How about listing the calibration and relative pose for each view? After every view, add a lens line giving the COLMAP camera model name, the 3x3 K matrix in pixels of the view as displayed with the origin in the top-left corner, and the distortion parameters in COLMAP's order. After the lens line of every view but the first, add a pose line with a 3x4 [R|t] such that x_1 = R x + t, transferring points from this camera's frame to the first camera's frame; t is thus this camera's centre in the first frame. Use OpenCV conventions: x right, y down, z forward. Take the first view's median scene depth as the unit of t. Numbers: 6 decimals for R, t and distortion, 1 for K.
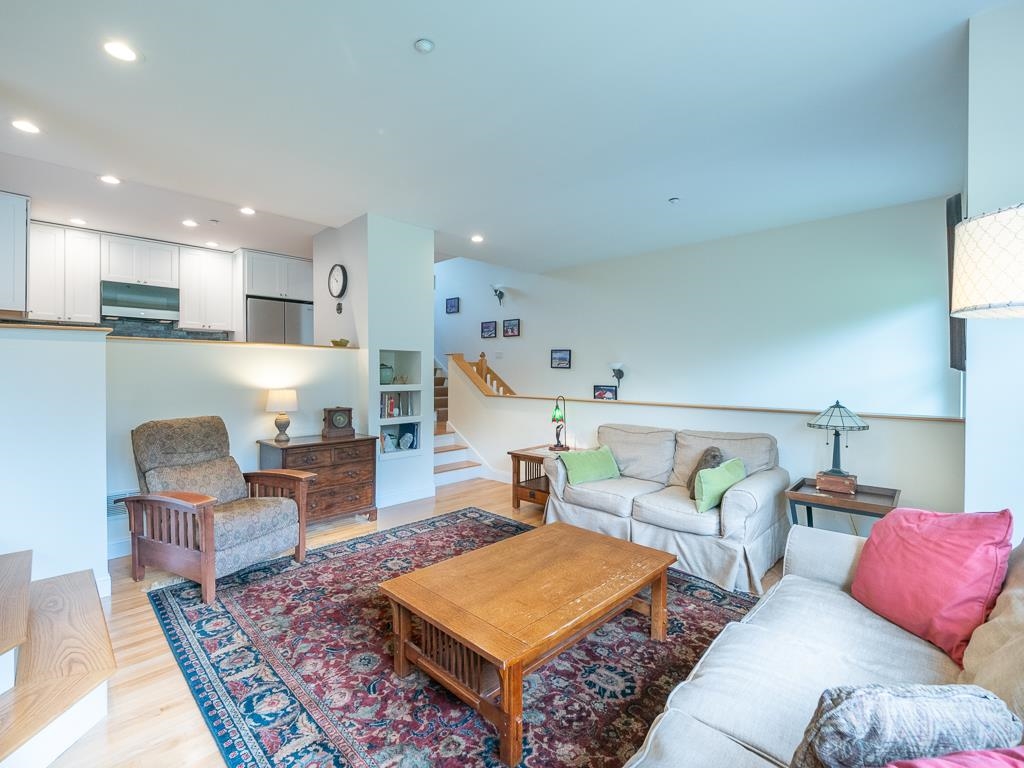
lens RADIAL K [[464.7, 0, 487.6], [0, 464.7, 372.8], [0, 0, 1]] dist [0.001628, -0.000361]
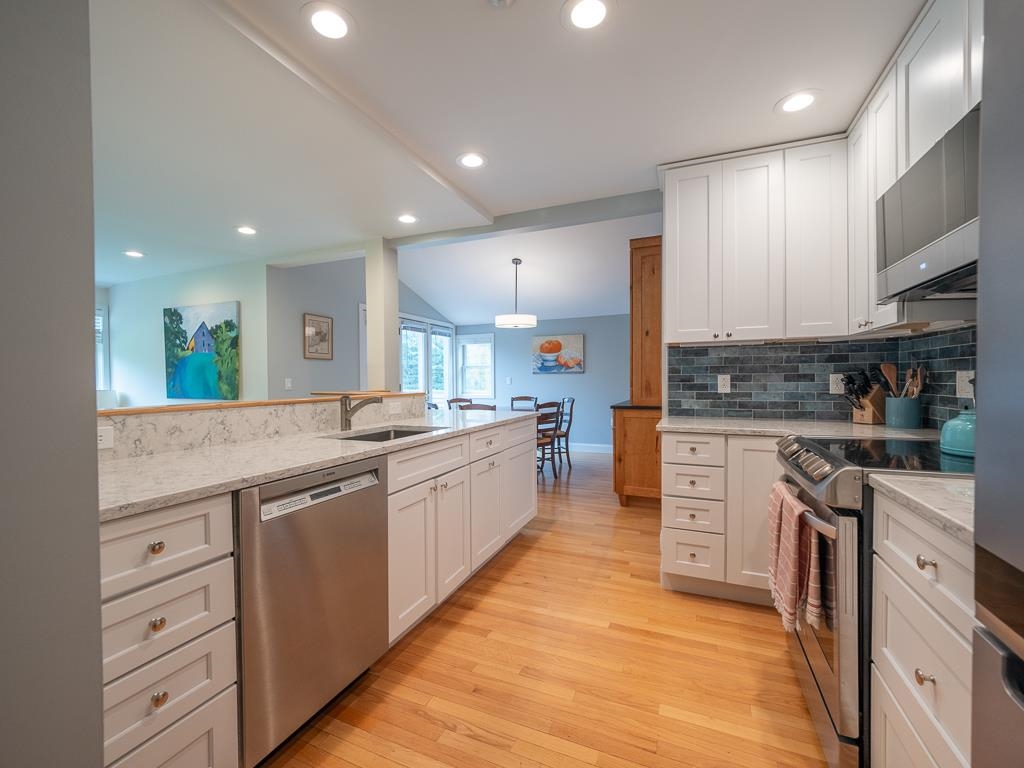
lens RADIAL K [[433.5, 0, 506.9], [0, 433.5, 386.9], [0, 0, 1]] dist [-0.002812, -0.000450]
pose [[-0.922832, 0.009922, -0.385076, -0.488625], [0.003798, 0.999854, 0.016661, -0.073815], [0.385185, 0.013912, -0.922735, 1.298990]]
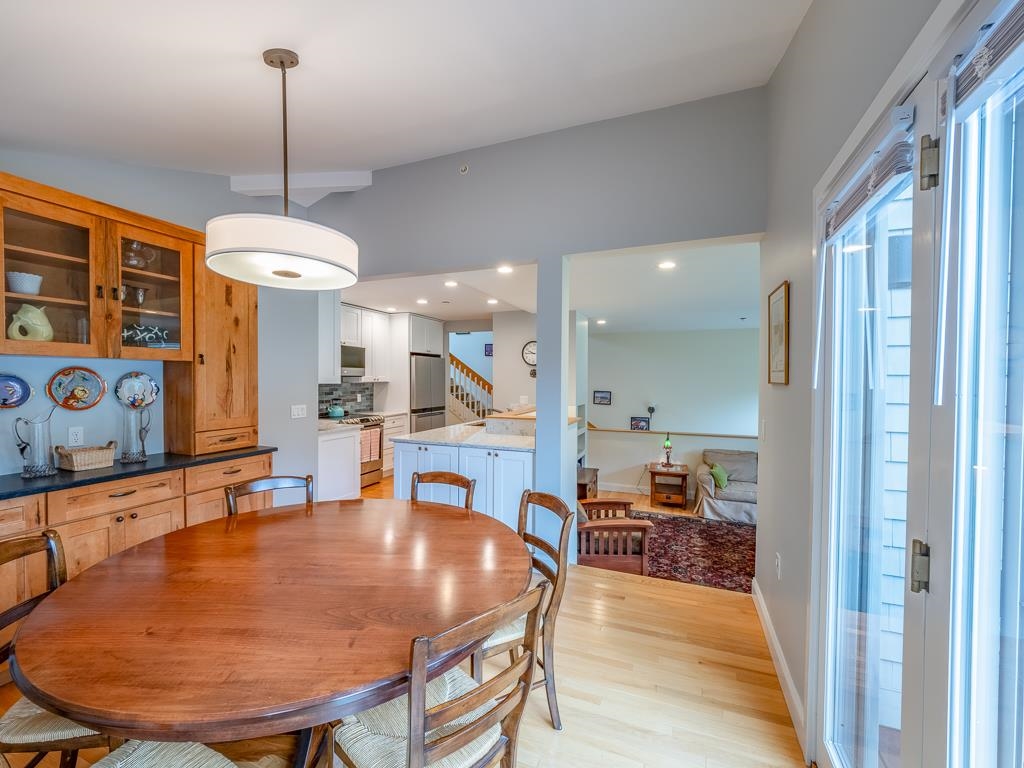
lens RADIAL K [[433.5, 0, 506.9], [0, 433.5, 386.9], [0, 0, 1]] dist [-0.002812, -0.000450]
pose [[0.915004, -0.007168, 0.403382, -0.920068], [-0.000885, 0.999804, 0.019774, -0.129069], [-0.403444, -0.018451, 0.914818, -0.104105]]
